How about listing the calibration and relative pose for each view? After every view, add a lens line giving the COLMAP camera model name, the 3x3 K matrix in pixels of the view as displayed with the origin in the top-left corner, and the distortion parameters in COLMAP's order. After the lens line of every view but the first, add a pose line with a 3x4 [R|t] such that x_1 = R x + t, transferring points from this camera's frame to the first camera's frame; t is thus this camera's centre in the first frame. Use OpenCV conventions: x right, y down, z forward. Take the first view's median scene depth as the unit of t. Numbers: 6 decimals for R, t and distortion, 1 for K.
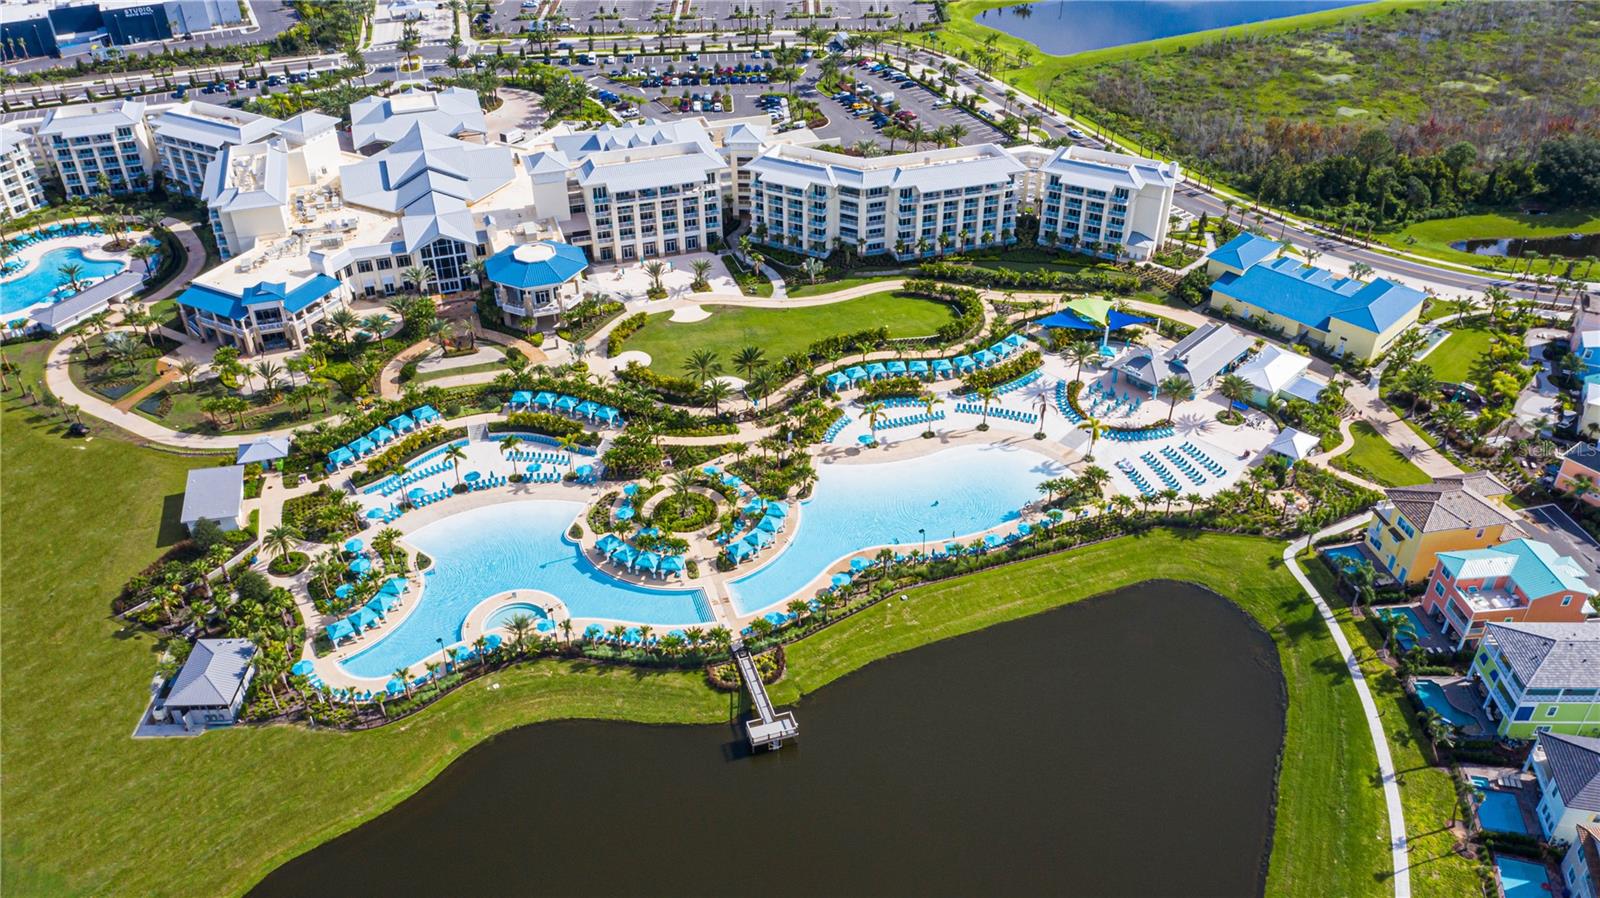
lens RADIAL K [[1267.6, 0, 788.3], [0, 1267.6, 437.6], [0, 0, 1]] dist [-0.018935, 0.018447]
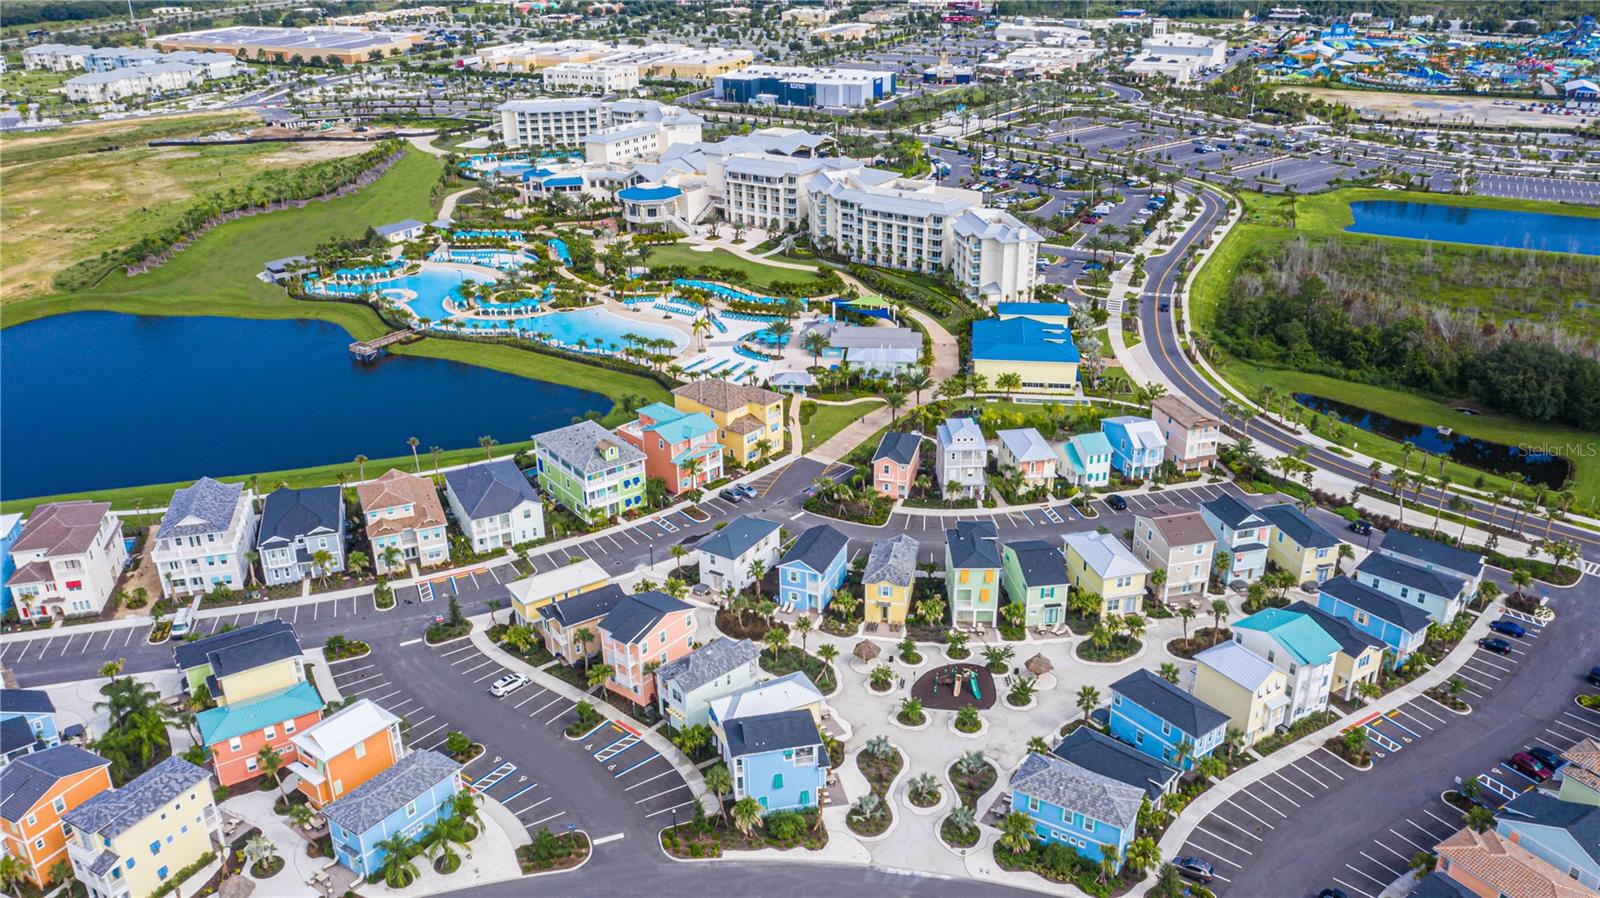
lens RADIAL K [[1267.6, 0, 801.7], [0, 1267.6, 442.2], [0, 0, 1]] dist [-0.018935, 0.018447]
pose [[0.613103, 0.314425, -0.724735, 1.201175], [-0.437753, 0.898881, 0.019652, 0.027388], [0.657630, 0.305206, 0.688747, 0.149082]]
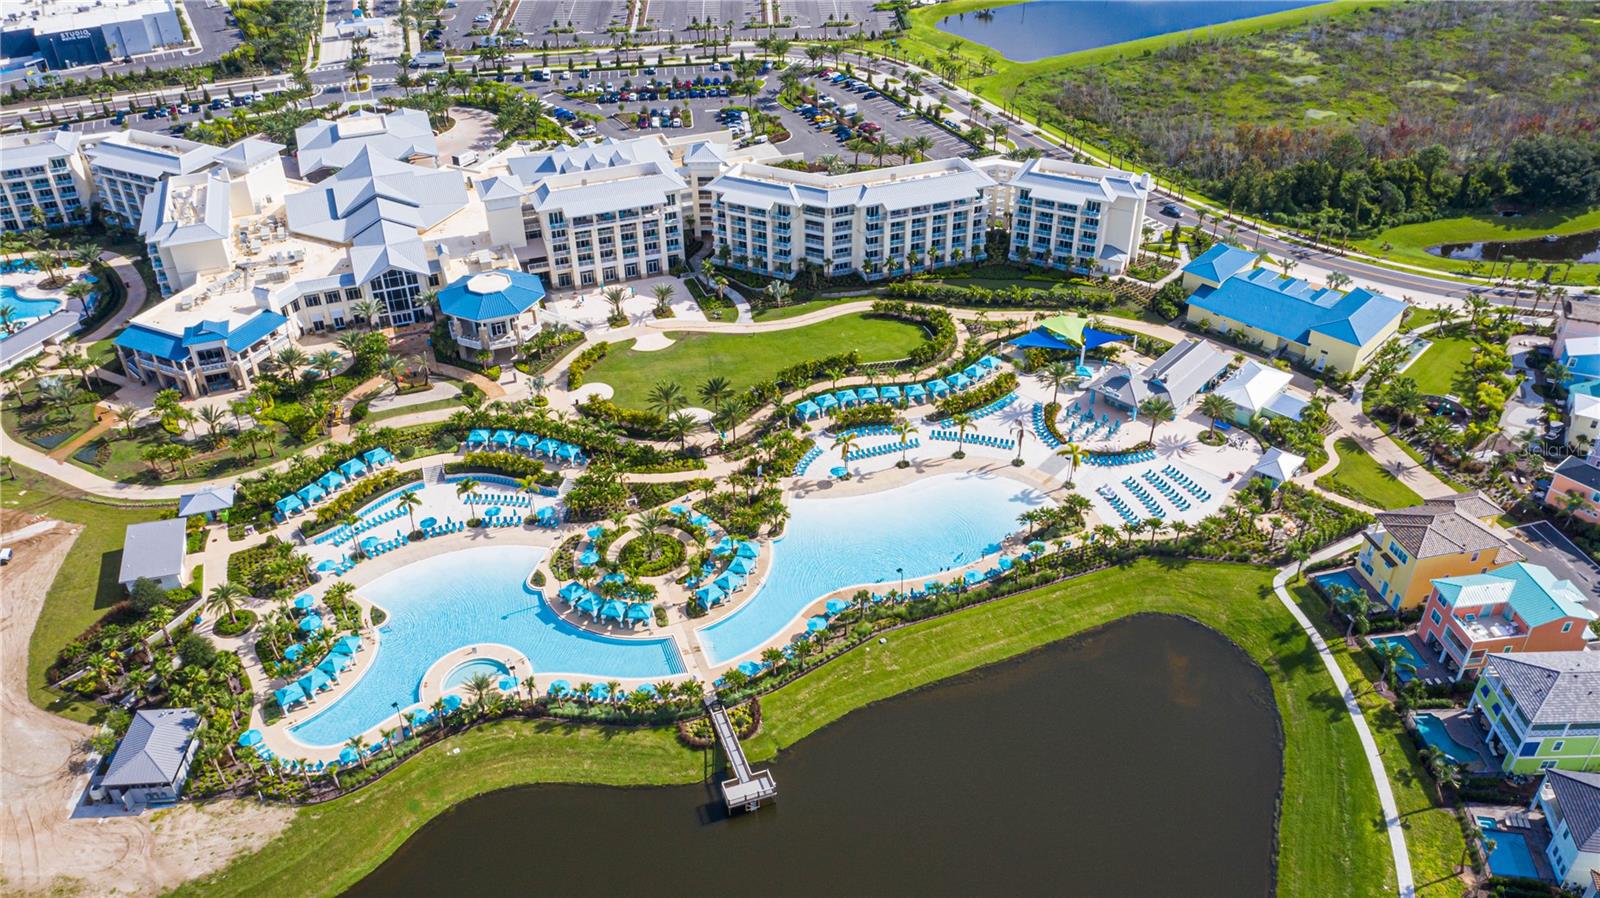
lens RADIAL K [[1267.6, 0, 787.5], [0, 1267.6, 438.8], [0, 0, 1]] dist [-0.018935, 0.018447]
pose [[0.999391, -0.026209, 0.023033, 0.000836], [0.026226, 0.999656, -0.000393, -0.022194], [-0.023014, 0.000997, 0.999735, 0.034469]]
